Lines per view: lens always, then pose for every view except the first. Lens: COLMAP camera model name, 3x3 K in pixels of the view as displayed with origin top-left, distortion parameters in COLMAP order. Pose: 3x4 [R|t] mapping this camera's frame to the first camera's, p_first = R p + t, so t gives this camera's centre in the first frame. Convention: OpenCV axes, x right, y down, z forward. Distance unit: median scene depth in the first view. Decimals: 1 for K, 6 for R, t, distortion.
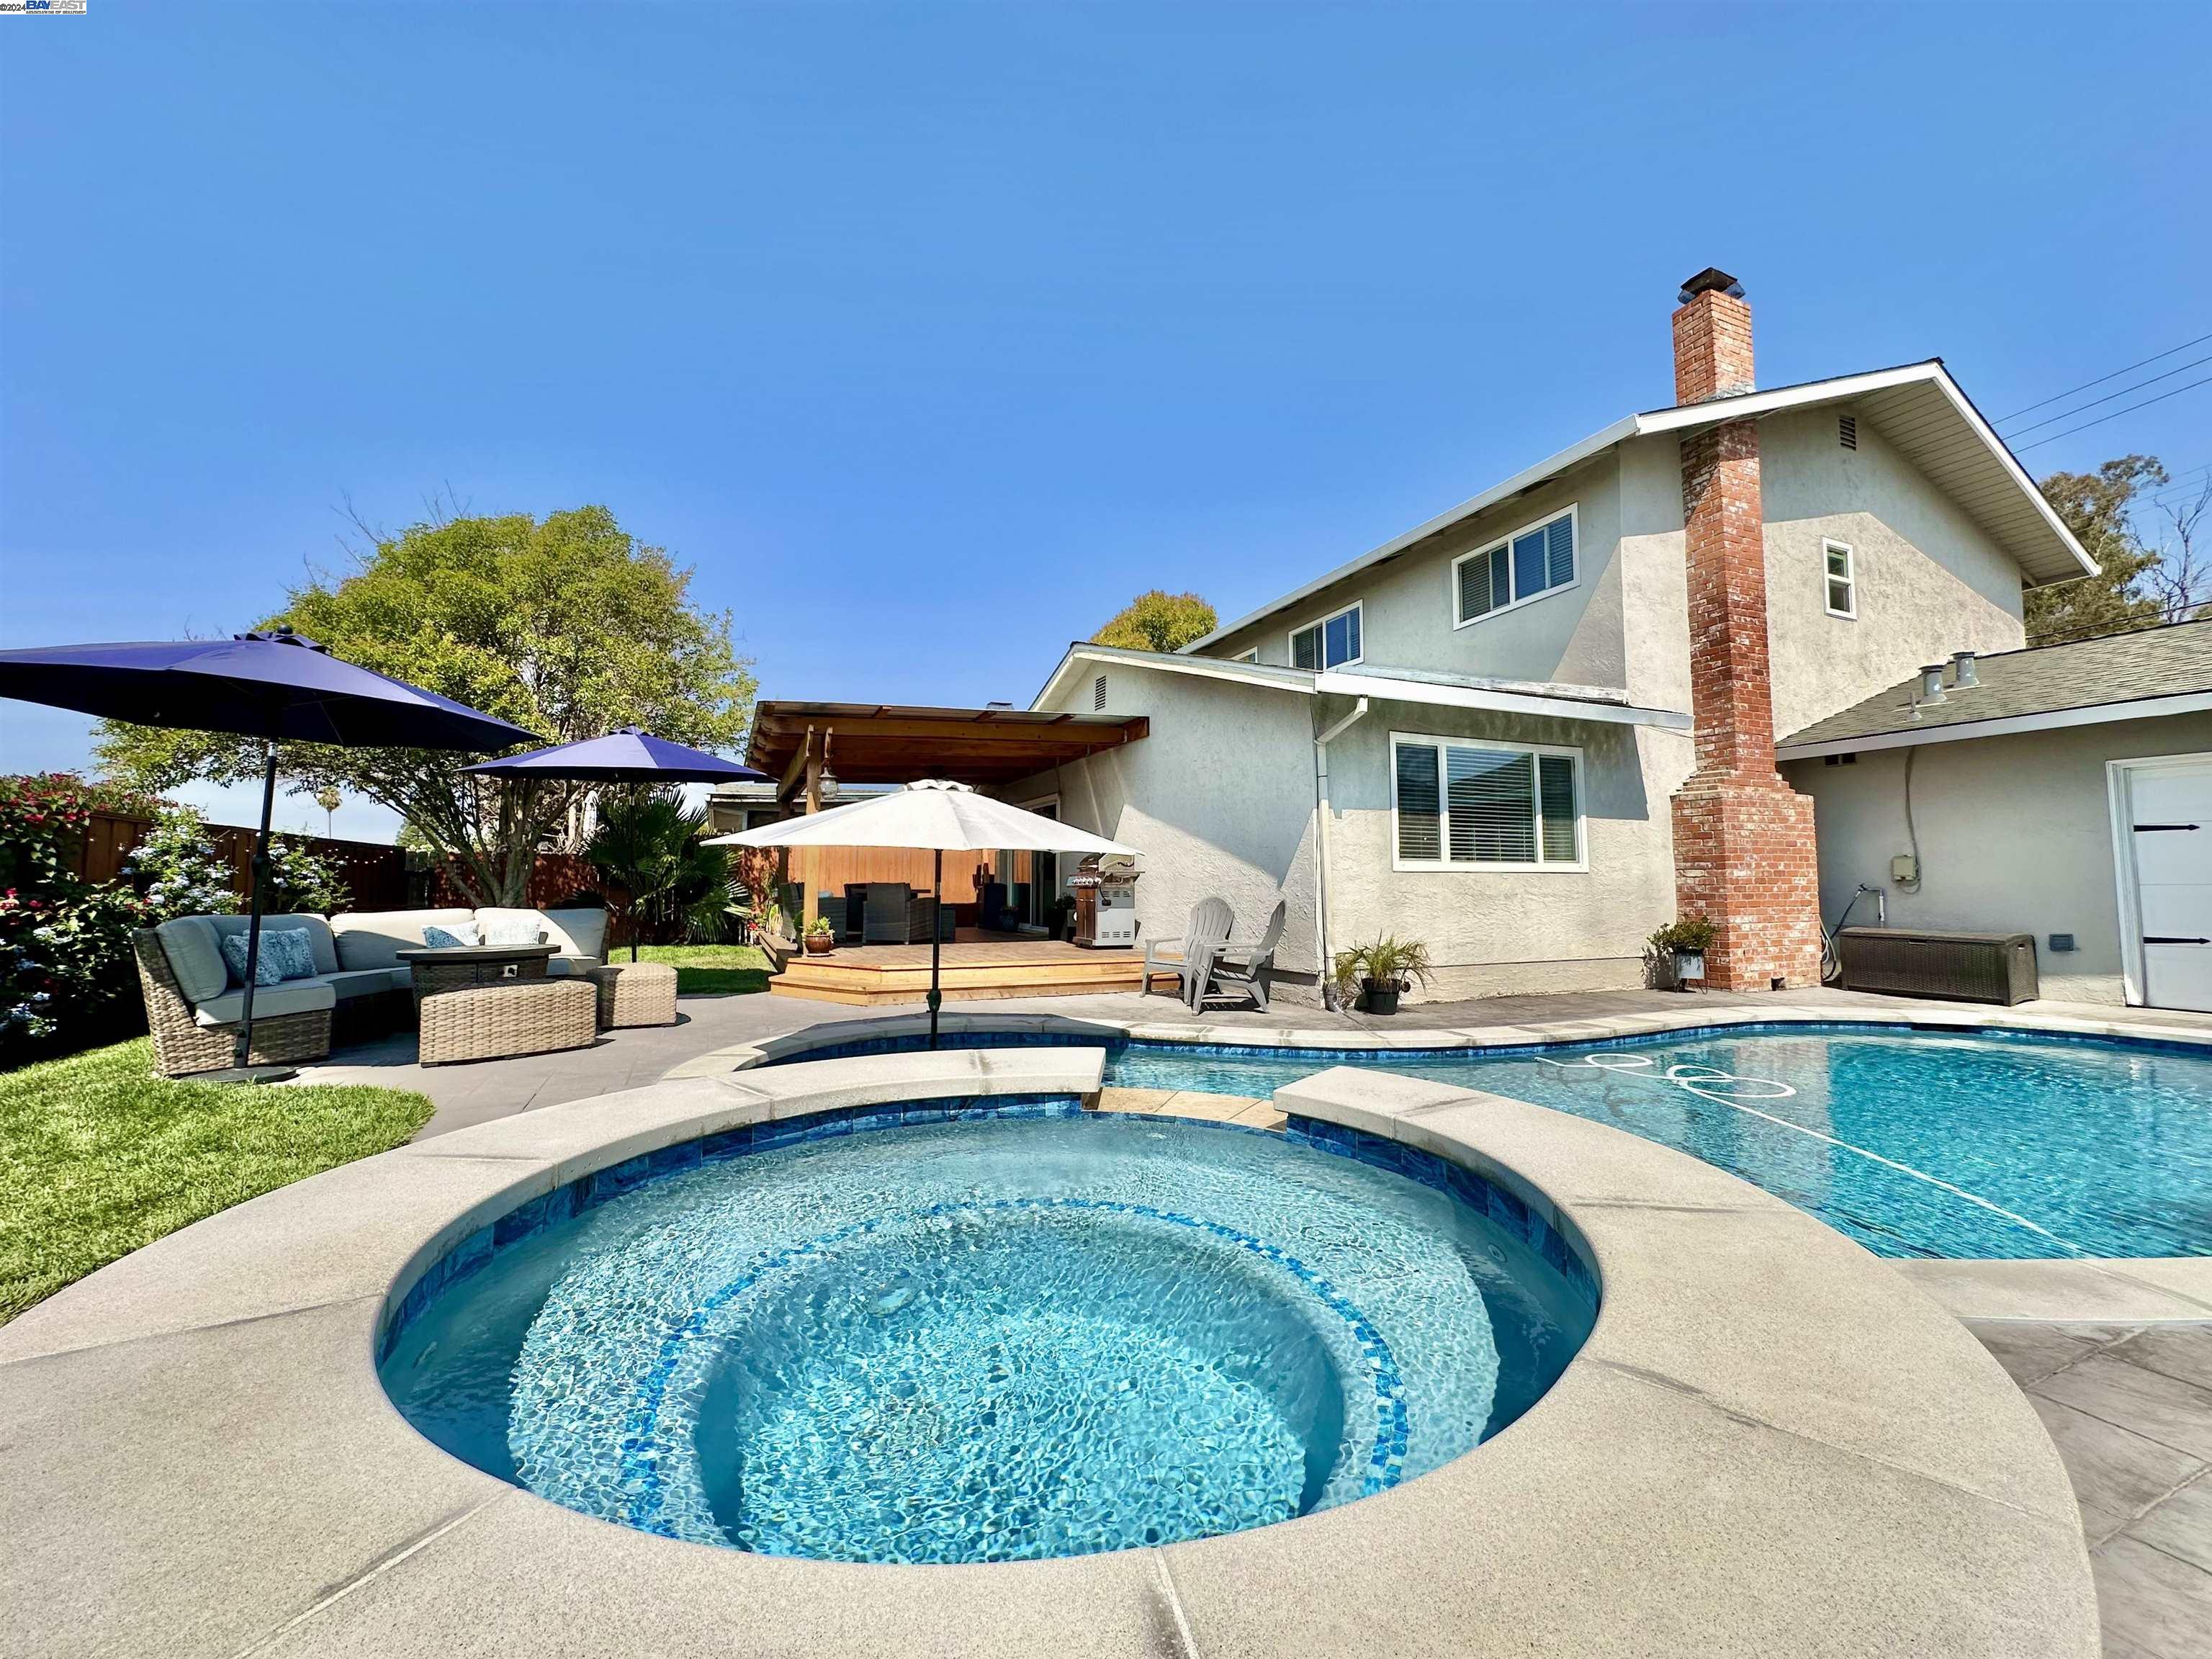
lens RADIAL K [[884.3, 0, 1106.0], [0, 884.3, 829.5], [0, 0, 1]] dist [-0.001018, 0.000147]
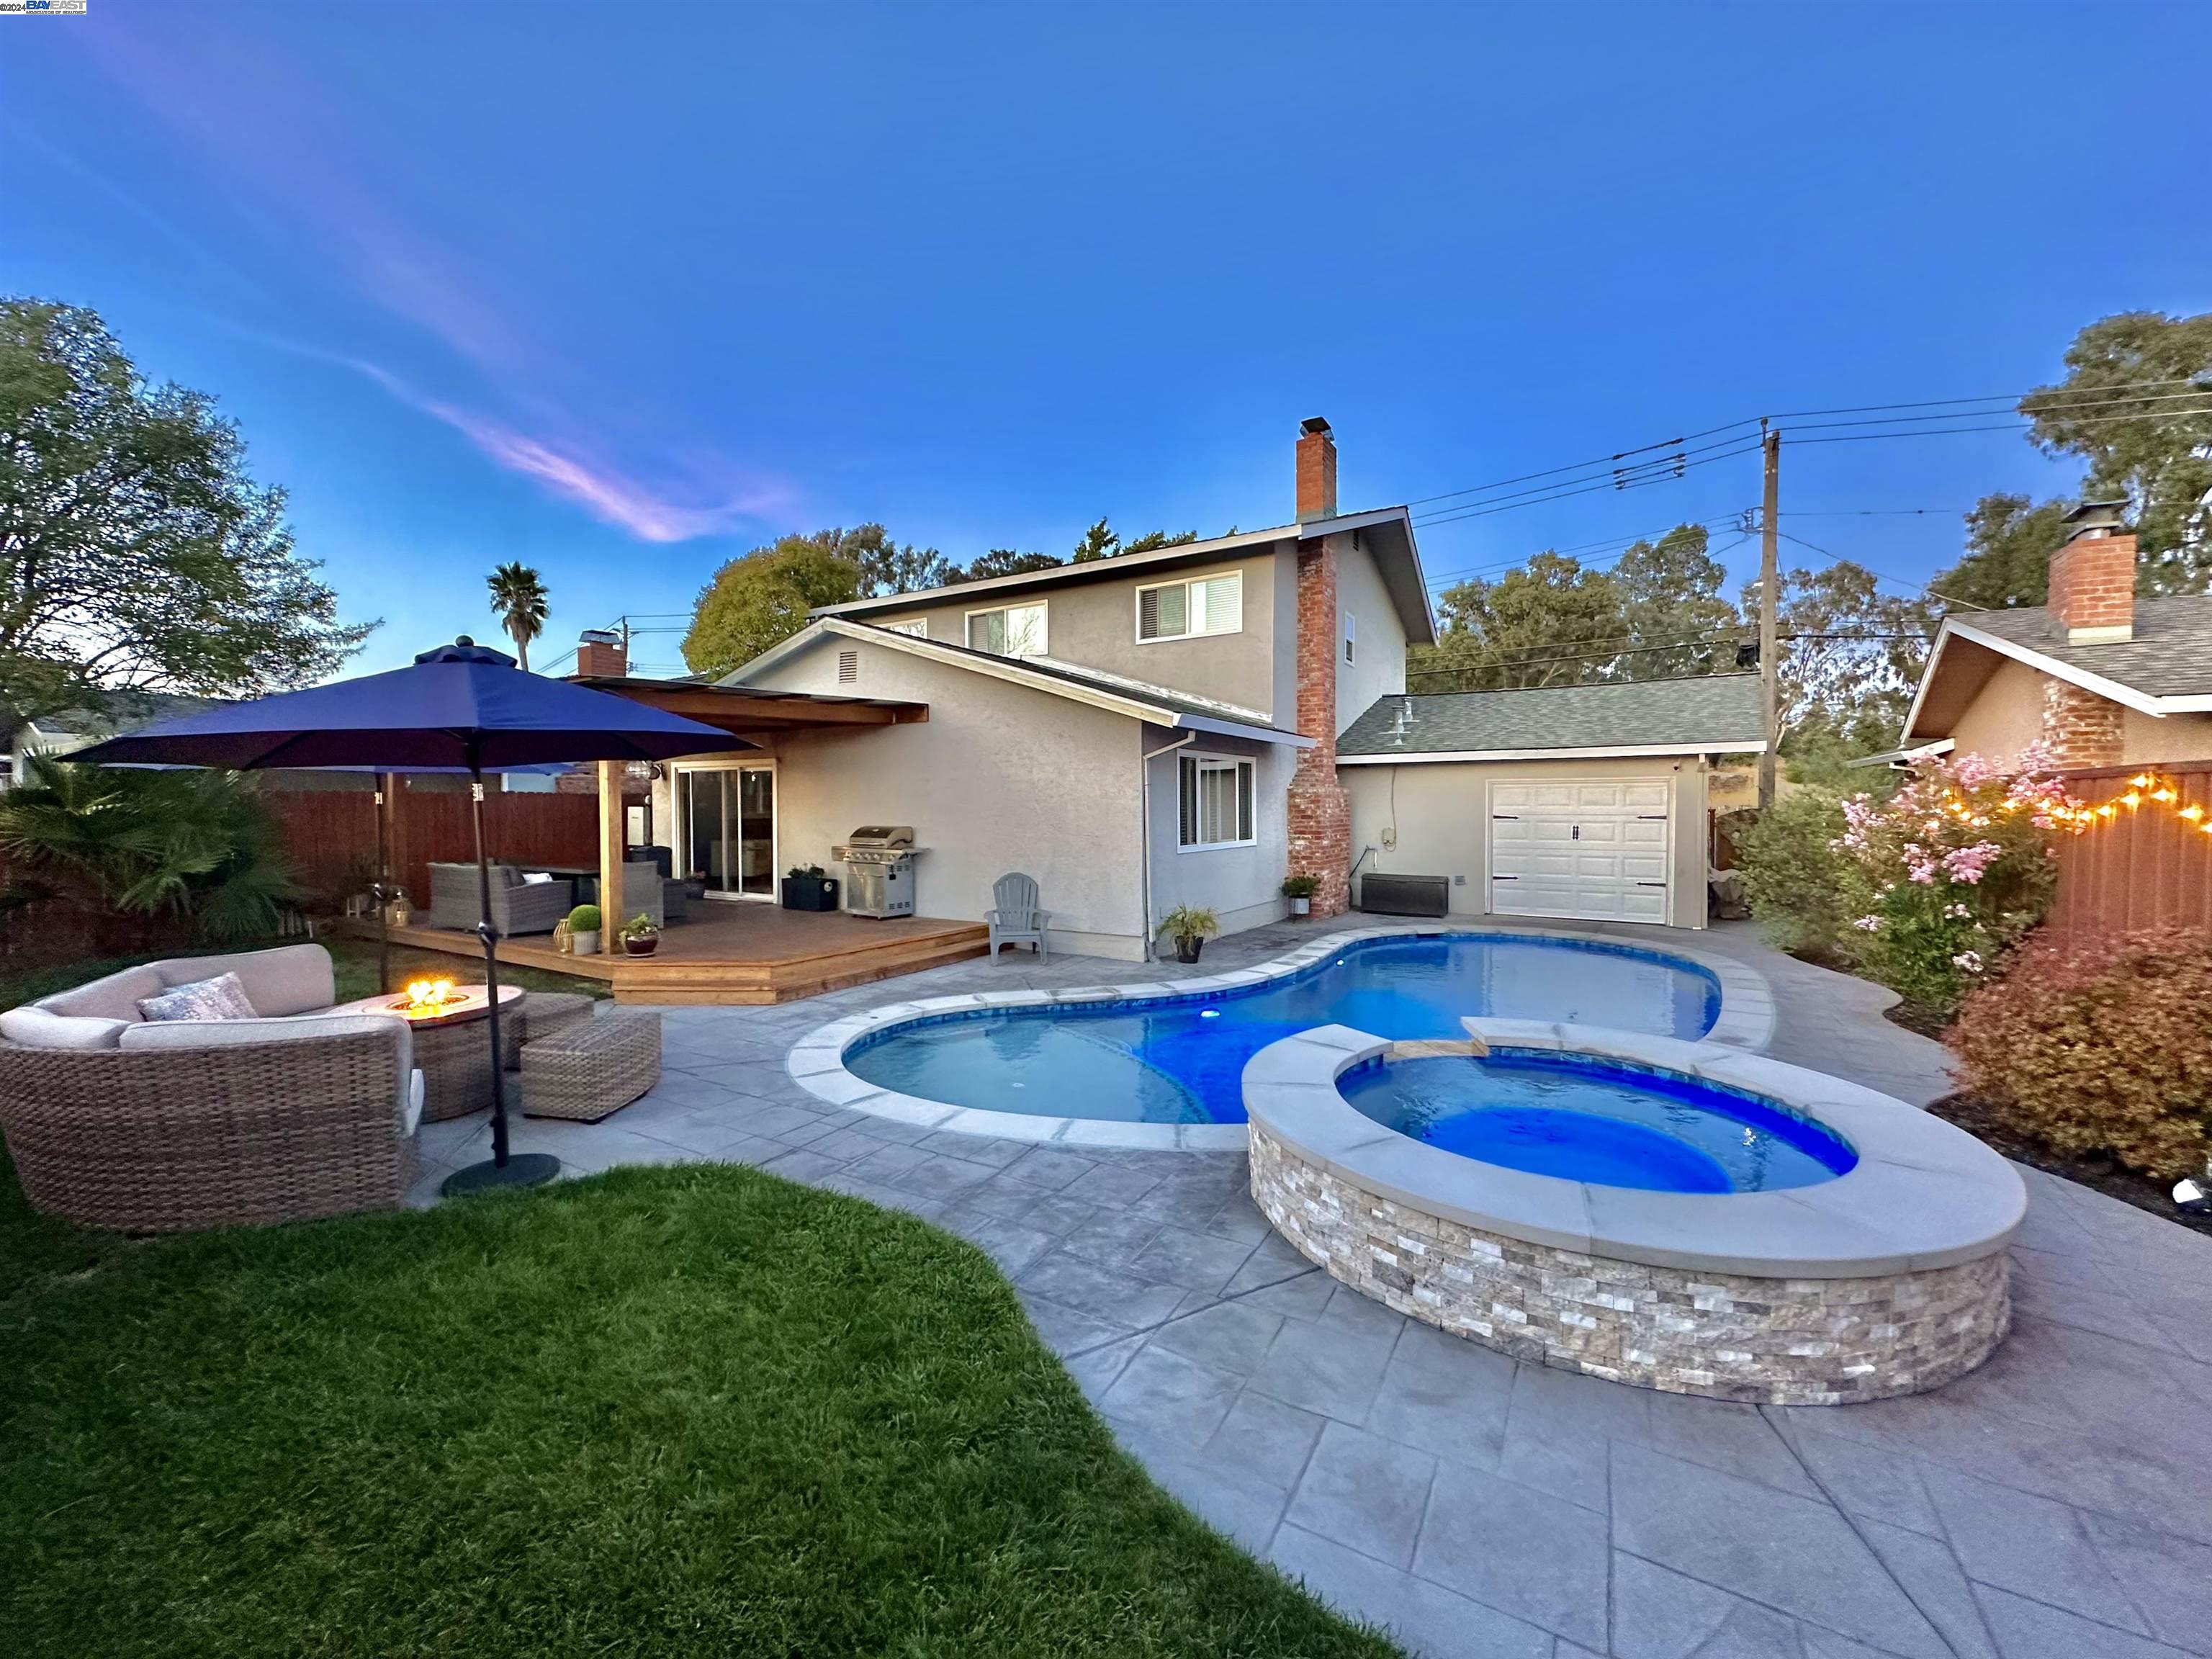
lens RADIAL K [[882.0, 0, 1106.0], [0, 882.0, 829.5], [0, 0, 1]] dist [0.000042, -0.000087]
pose [[0.817433, -0.016737, 0.575780, -0.473511], [-0.036566, 0.996054, 0.080866, -0.082945], [-0.574862, -0.087156, 0.813596, -0.018000]]
